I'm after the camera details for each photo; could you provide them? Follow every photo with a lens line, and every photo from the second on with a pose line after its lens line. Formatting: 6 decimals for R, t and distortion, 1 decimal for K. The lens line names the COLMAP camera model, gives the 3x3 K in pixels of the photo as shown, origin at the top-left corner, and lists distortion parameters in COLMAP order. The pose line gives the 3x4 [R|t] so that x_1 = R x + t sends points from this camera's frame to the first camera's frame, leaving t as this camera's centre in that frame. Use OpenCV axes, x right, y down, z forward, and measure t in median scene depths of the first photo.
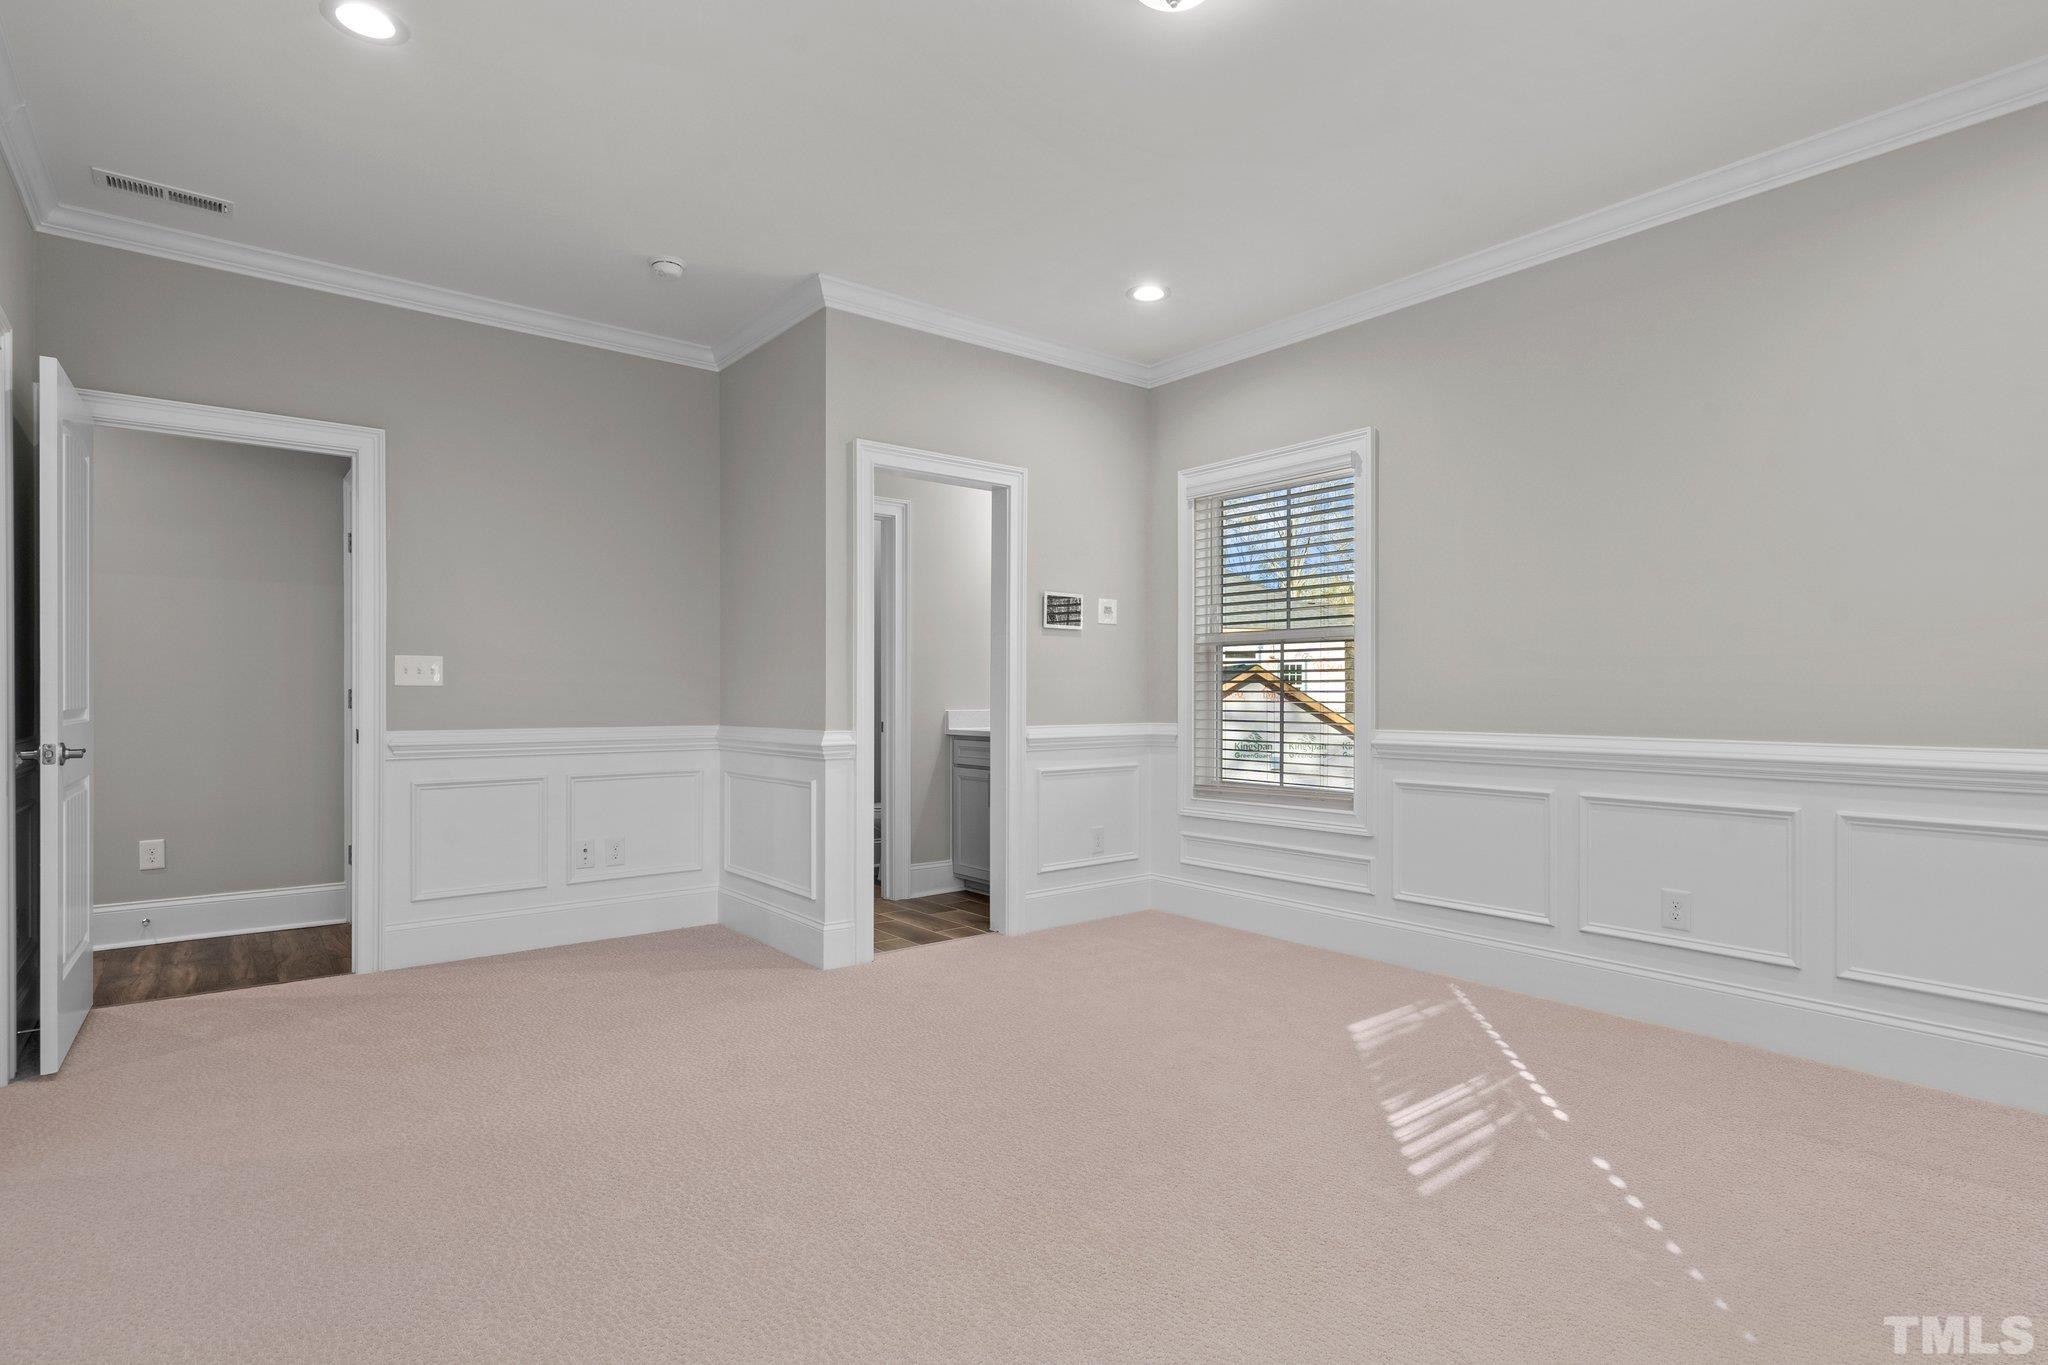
lens RADIAL K [[1021.2, 0, 1025.6], [0, 1021.2, 687.8], [0, 0, 1]] dist [0.005365, 0.000212]
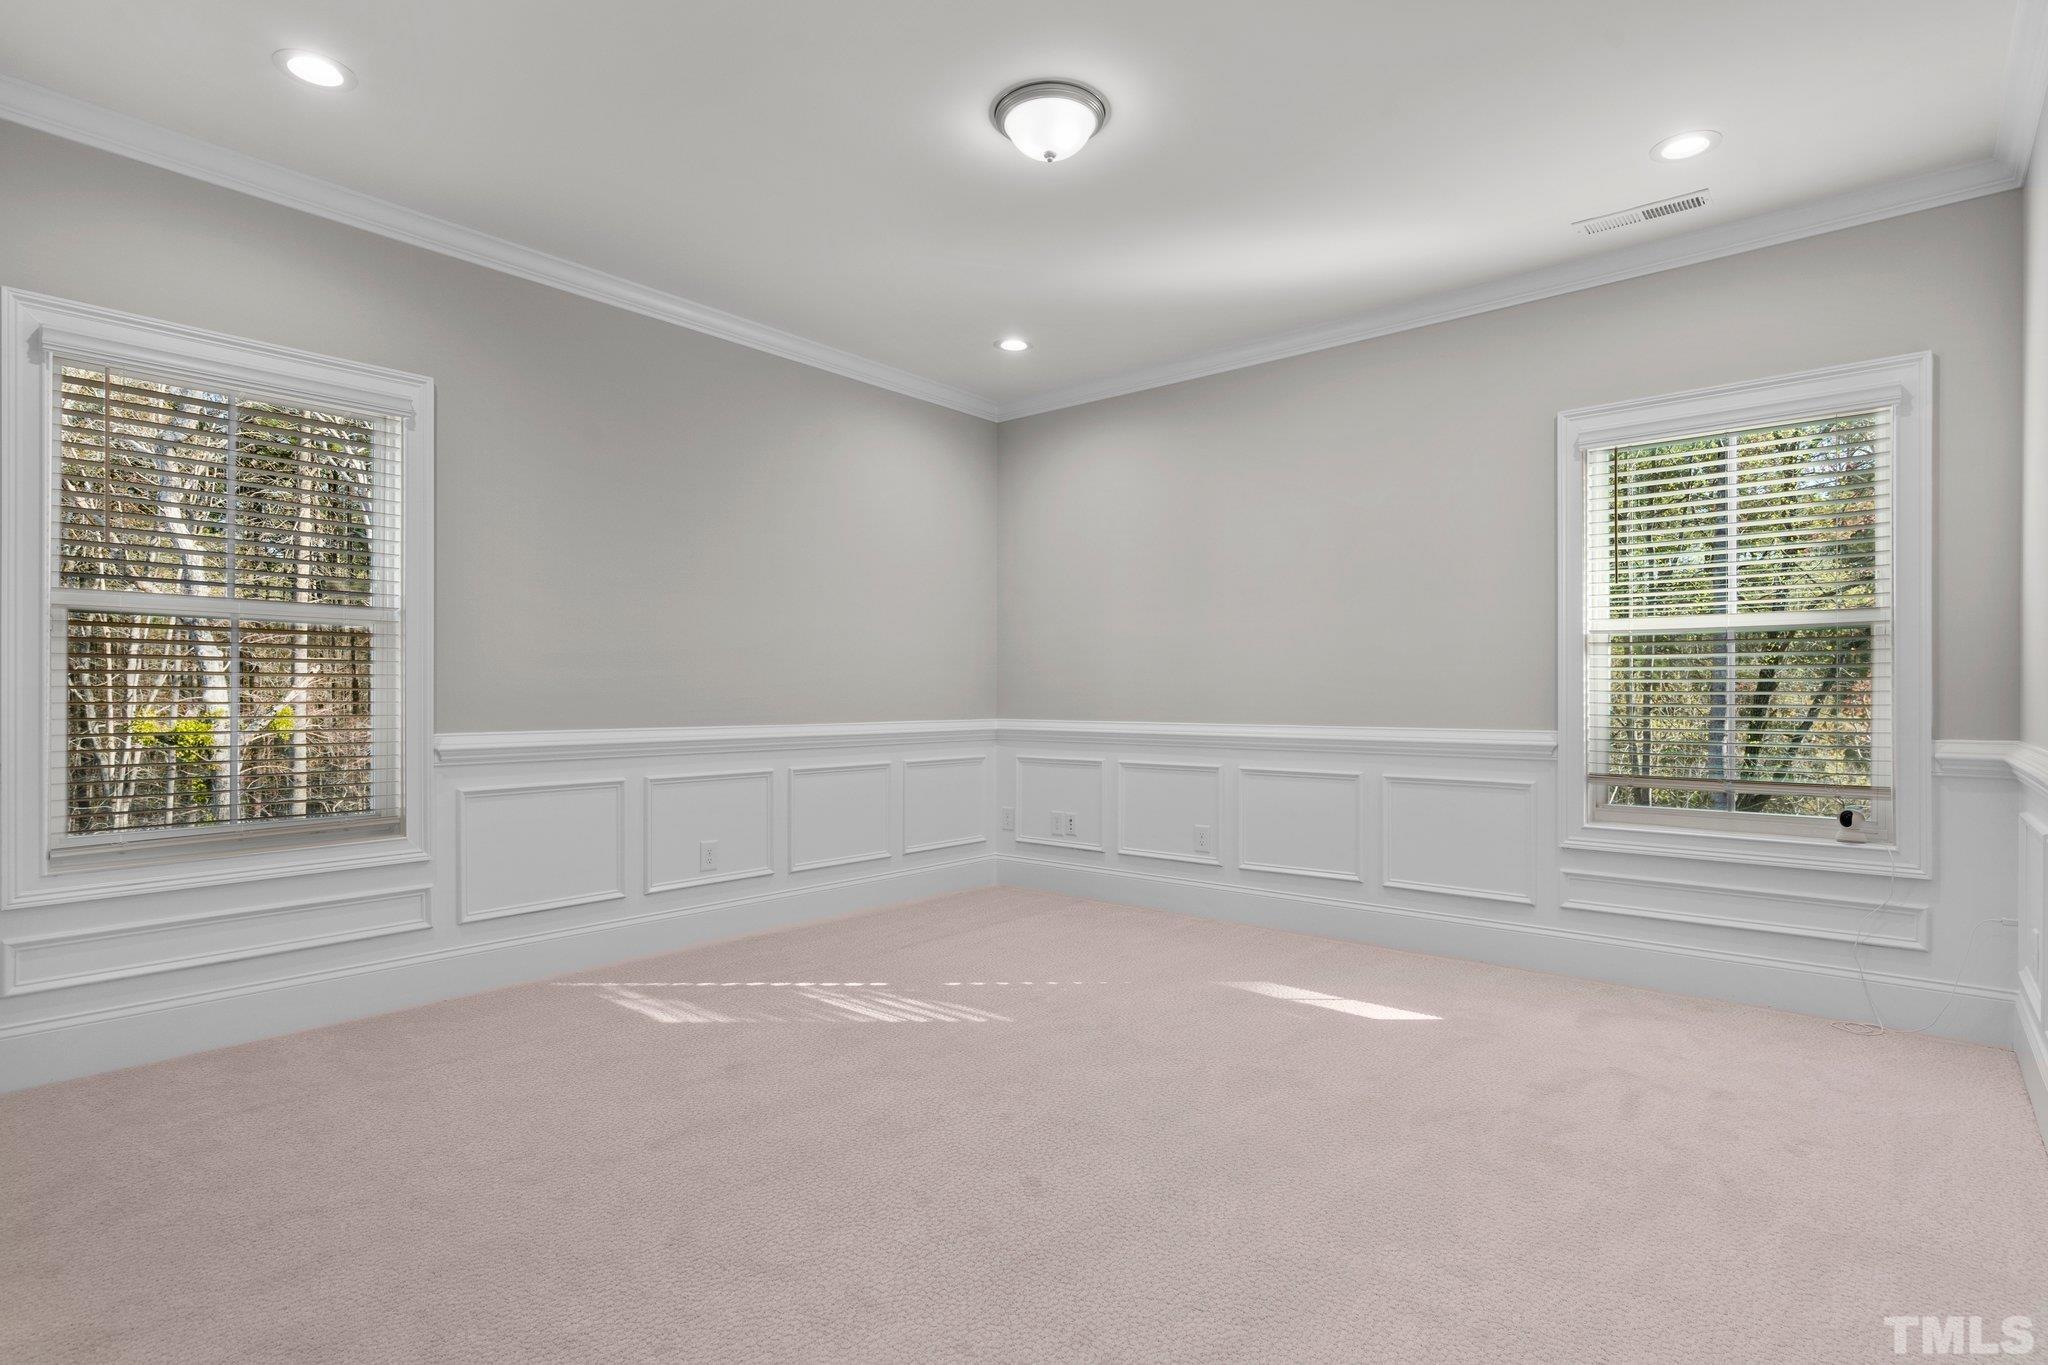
lens RADIAL K [[1021.2, 0, 1025.2], [0, 1021.2, 687.9], [0, 0, 1]] dist [0.005365, 0.000212]
pose [[-0.181526, 0.000523, 0.983386, -0.757880], [-0.008402, 0.999963, -0.002083, 0.000159], [-0.983350, -0.008641, -0.181515, 0.860563]]
